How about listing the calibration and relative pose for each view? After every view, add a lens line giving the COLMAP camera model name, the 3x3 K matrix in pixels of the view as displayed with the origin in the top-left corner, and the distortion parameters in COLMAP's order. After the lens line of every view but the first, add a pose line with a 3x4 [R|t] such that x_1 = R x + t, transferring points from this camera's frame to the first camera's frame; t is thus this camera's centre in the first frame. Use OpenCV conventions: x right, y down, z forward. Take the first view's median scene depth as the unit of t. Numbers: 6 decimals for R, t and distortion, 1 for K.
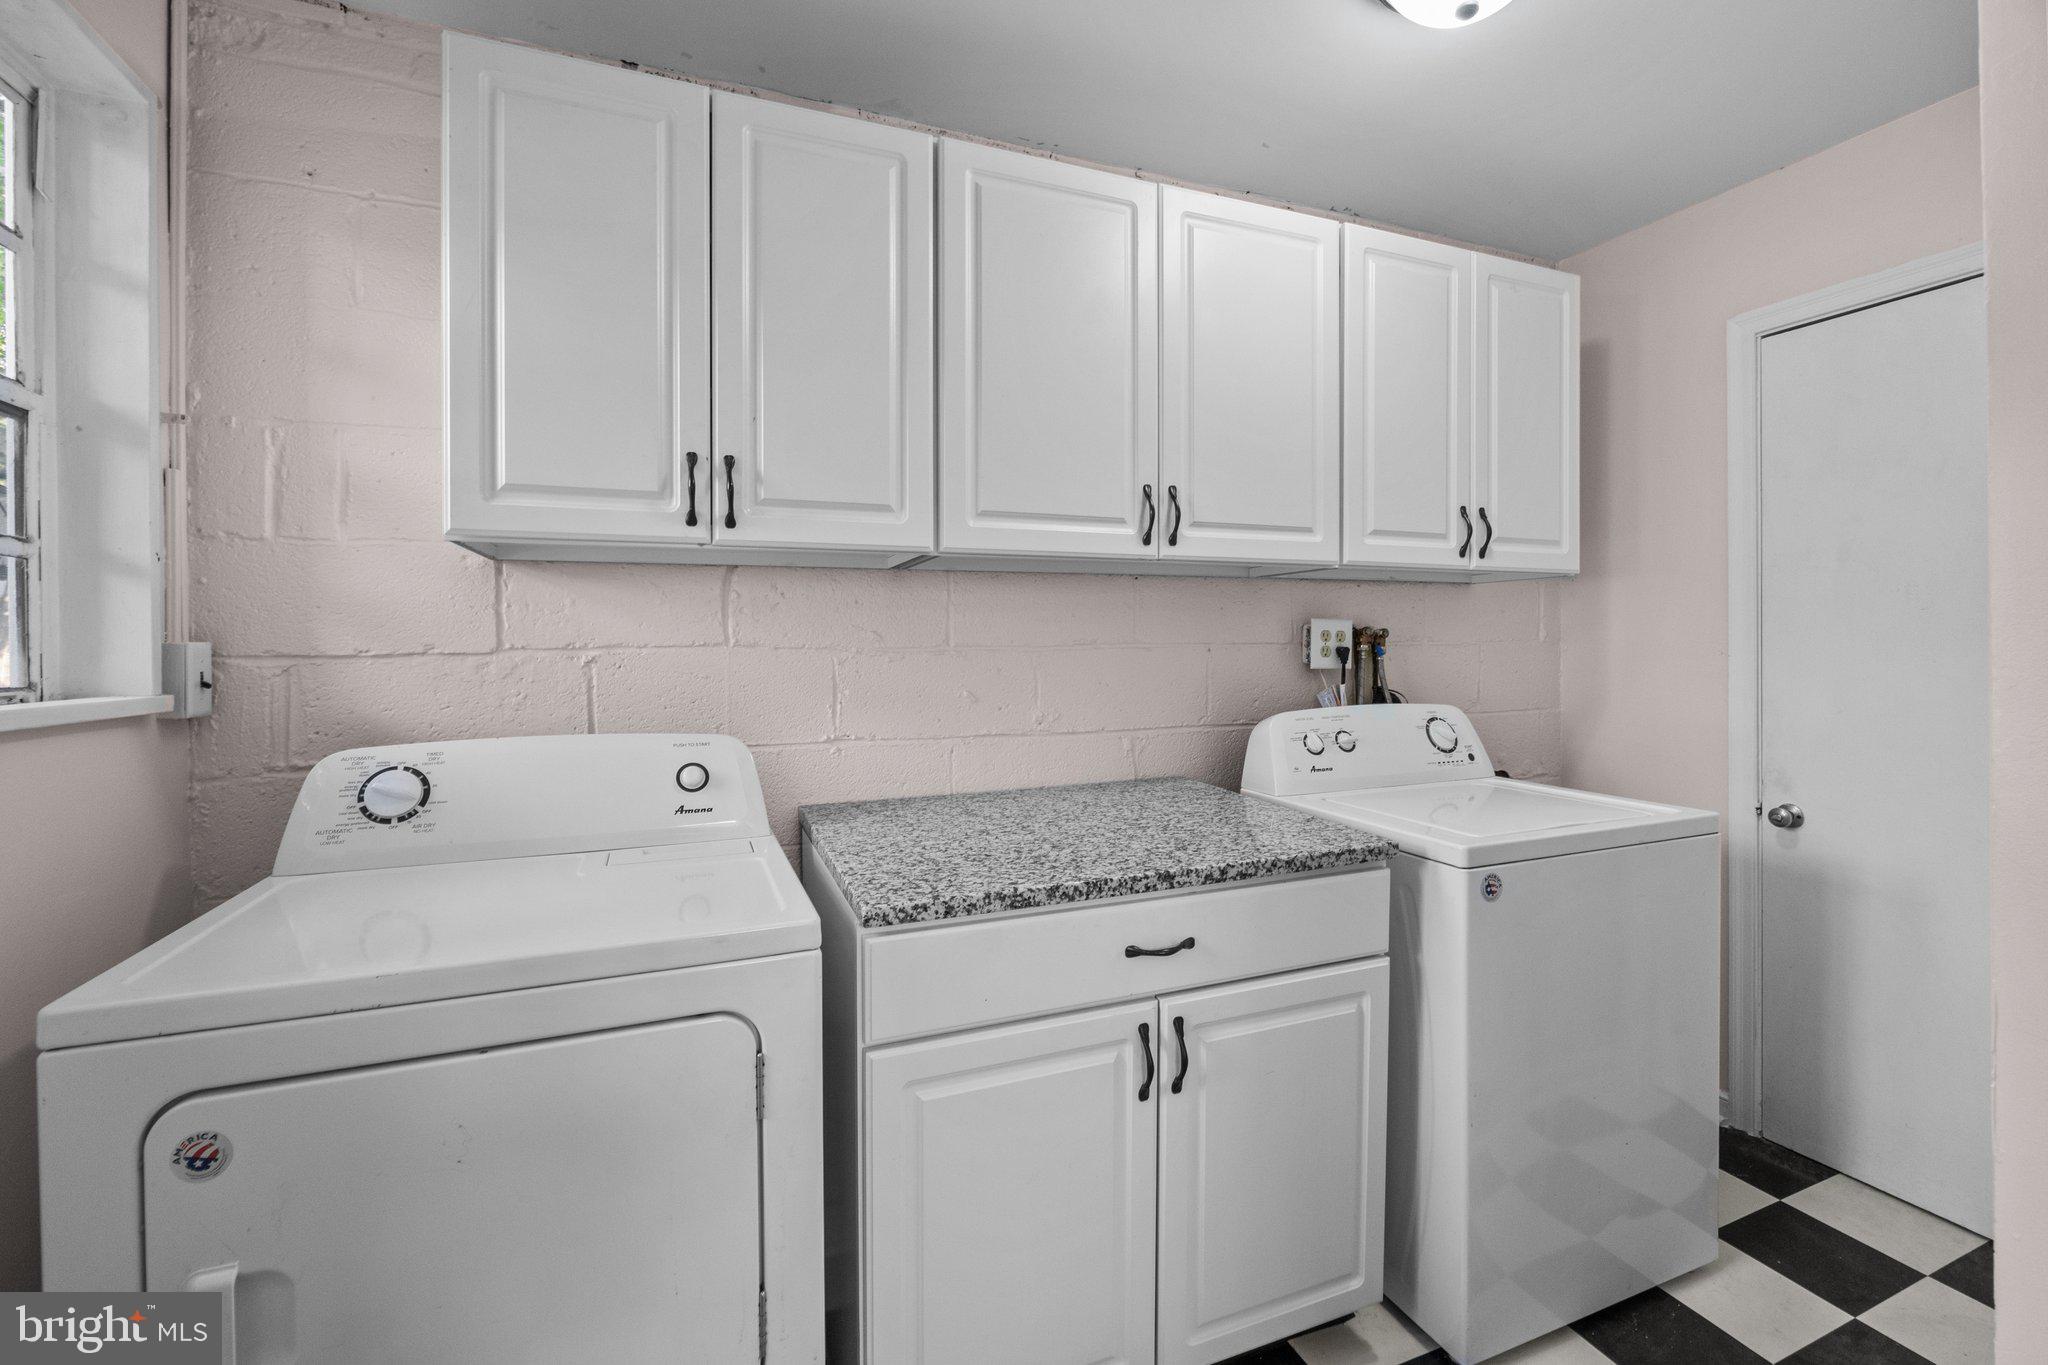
lens RADIAL K [[836.5, 0, 1040.6], [0, 836.5, 655.5], [0, 0, 1]] dist [-0.001448, 0.000093]
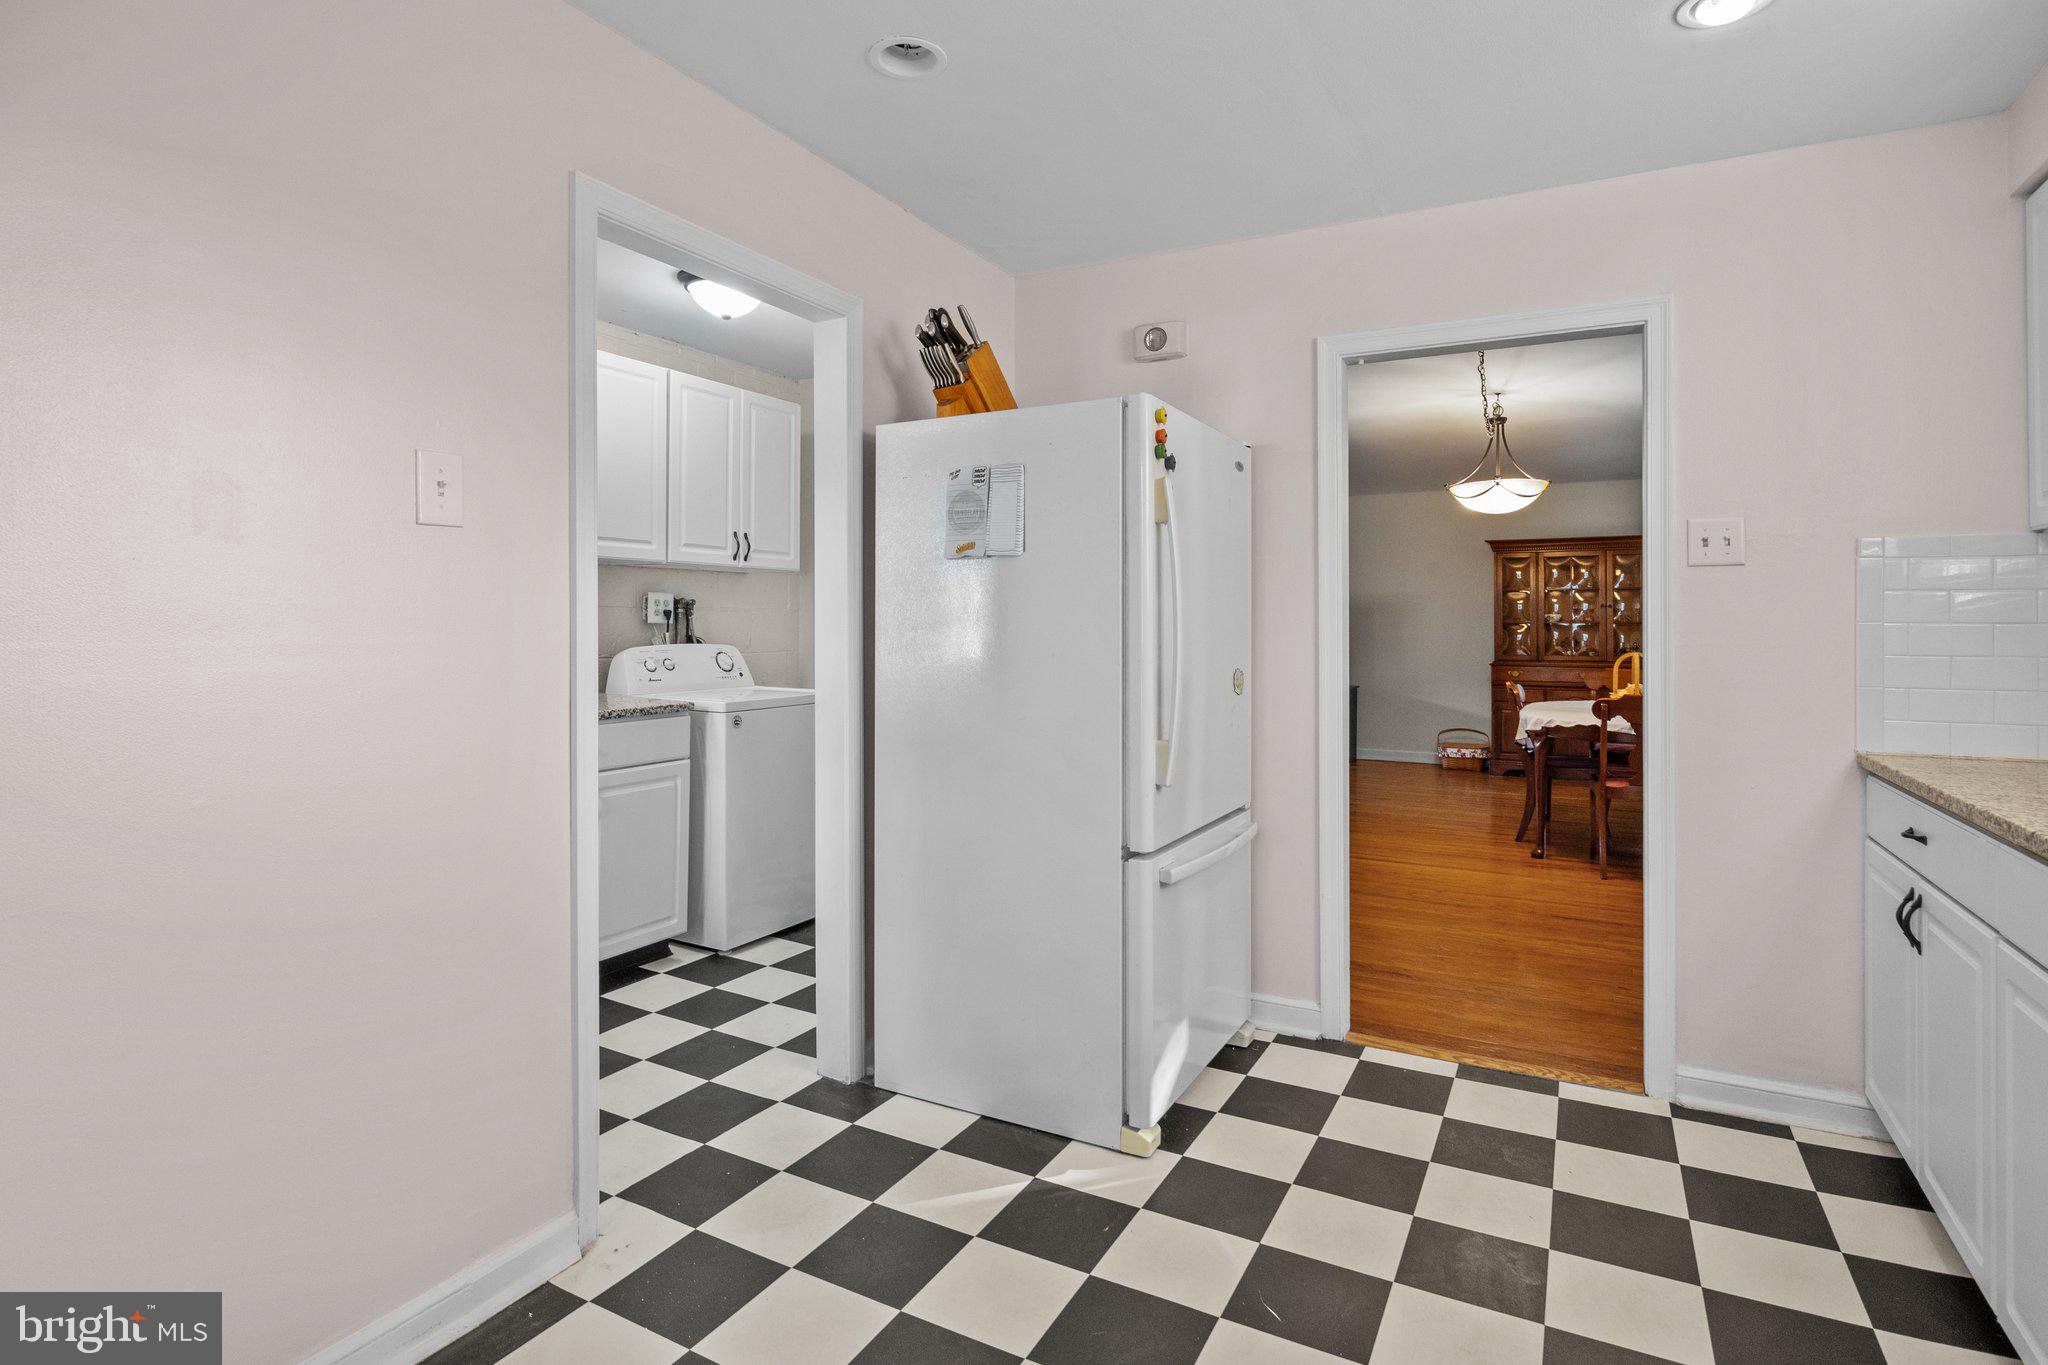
lens RADIAL K [[1013.6, 0, 1043.7], [0, 1013.6, 628.0], [0, 0, 1]] dist [-0.020631, -0.000343]
pose [[0.763739, 0.004110, 0.645512, -0.381402], [-0.000202, 0.999981, -0.006128, 0.039832], [-0.645525, 0.004550, 0.763725, -1.064043]]
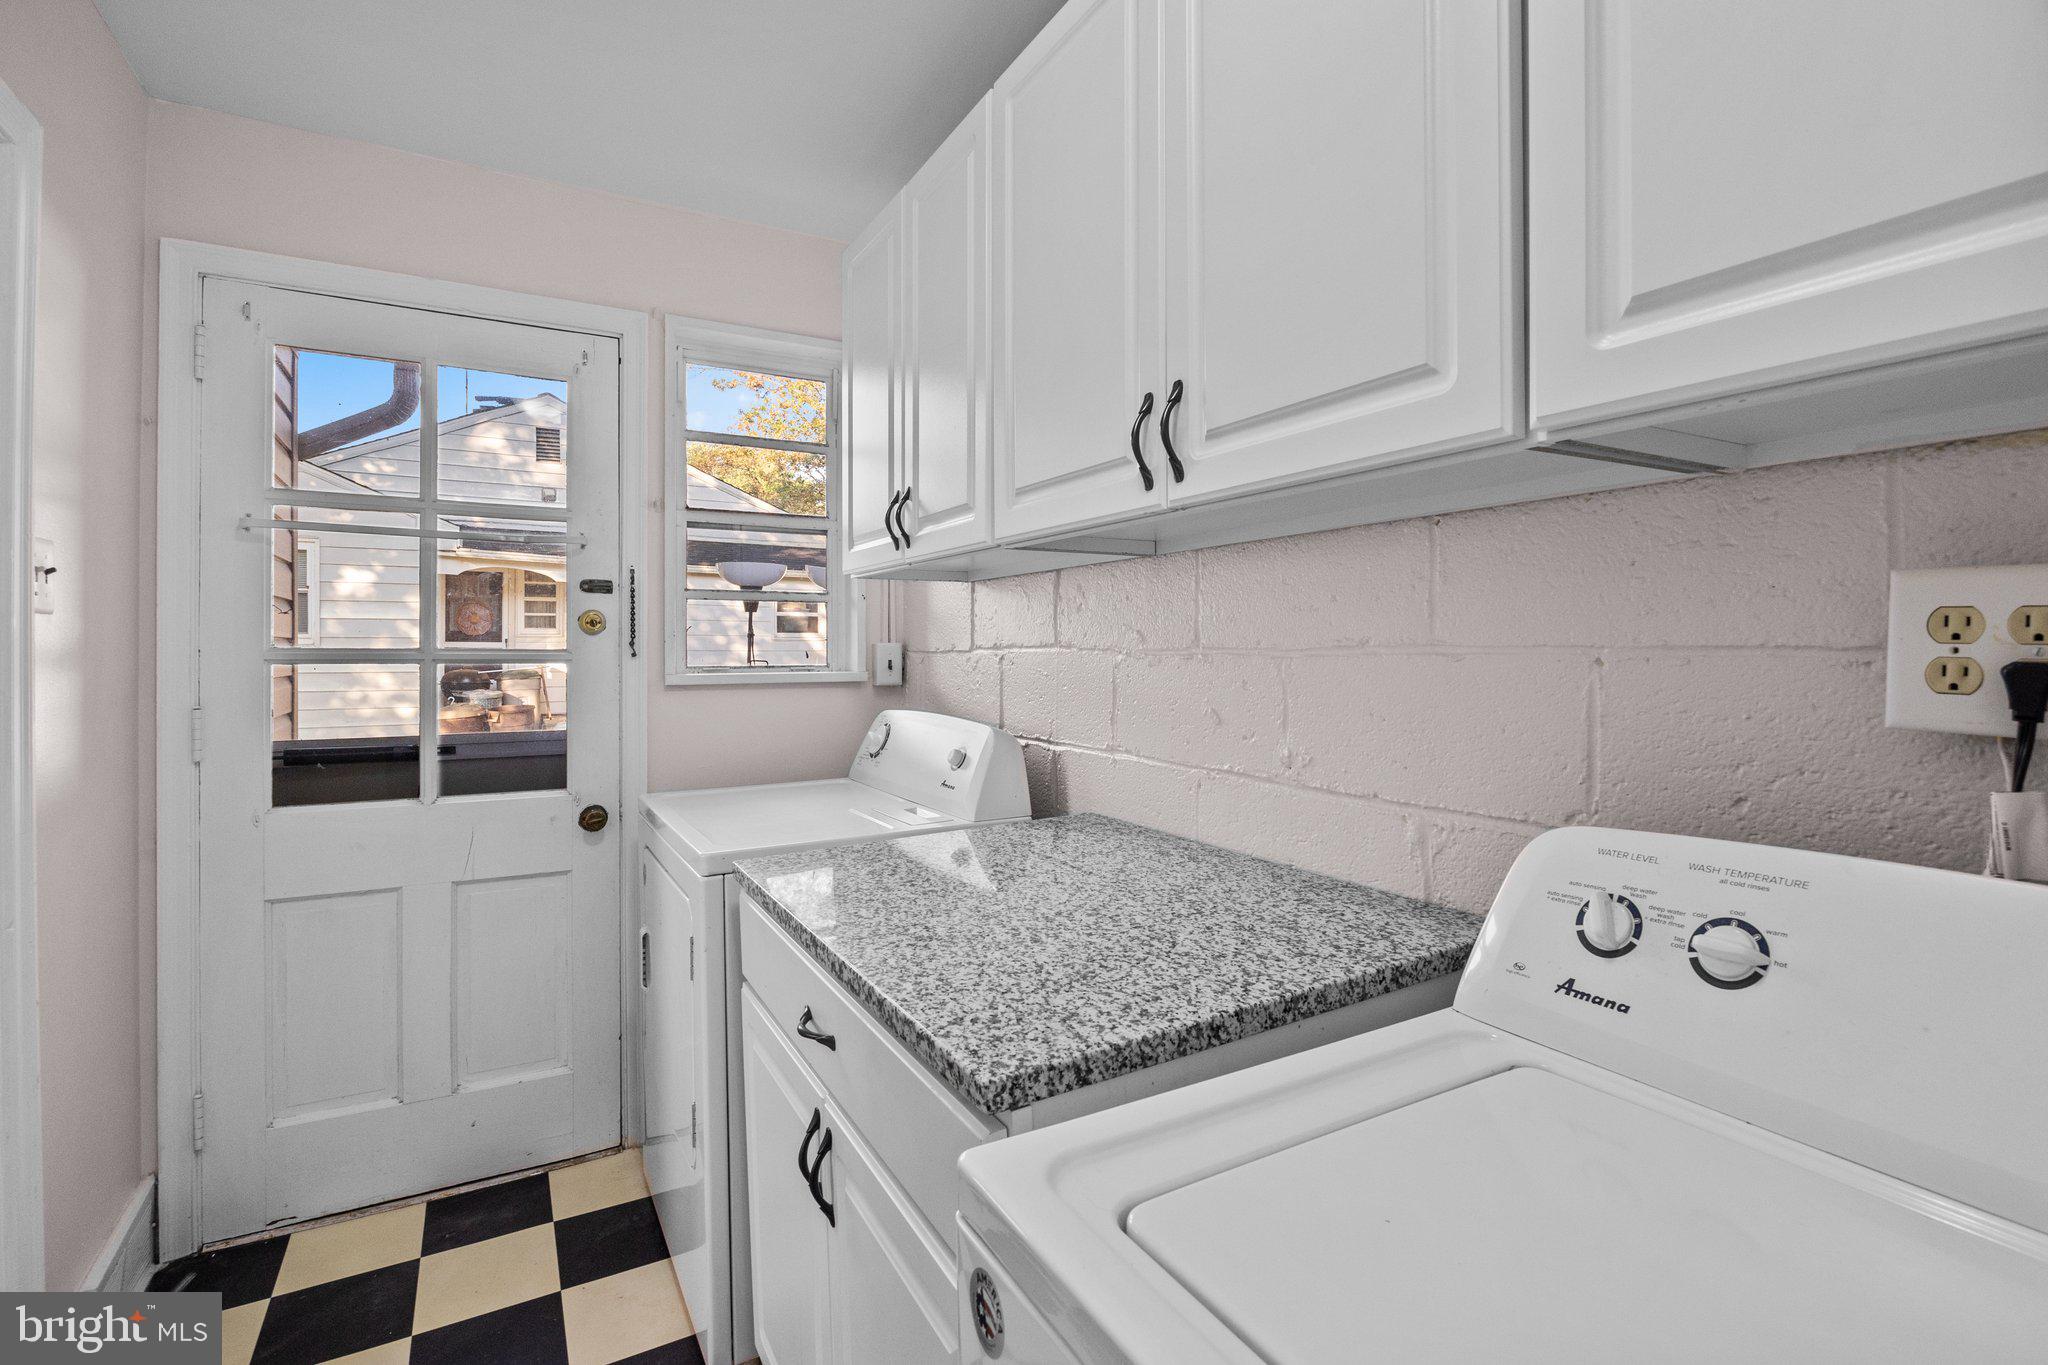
lens RADIAL K [[942.8, 0, 1059.5], [0, 942.8, 641.8], [0, 0, 1]] dist [0.002107, 0.000042]
pose [[0.166530, 0.001387, -0.986035, 0.670288], [-0.014362, 0.999896, -0.001019, -0.013114], [0.985932, 0.014331, 0.166533, 0.672456]]
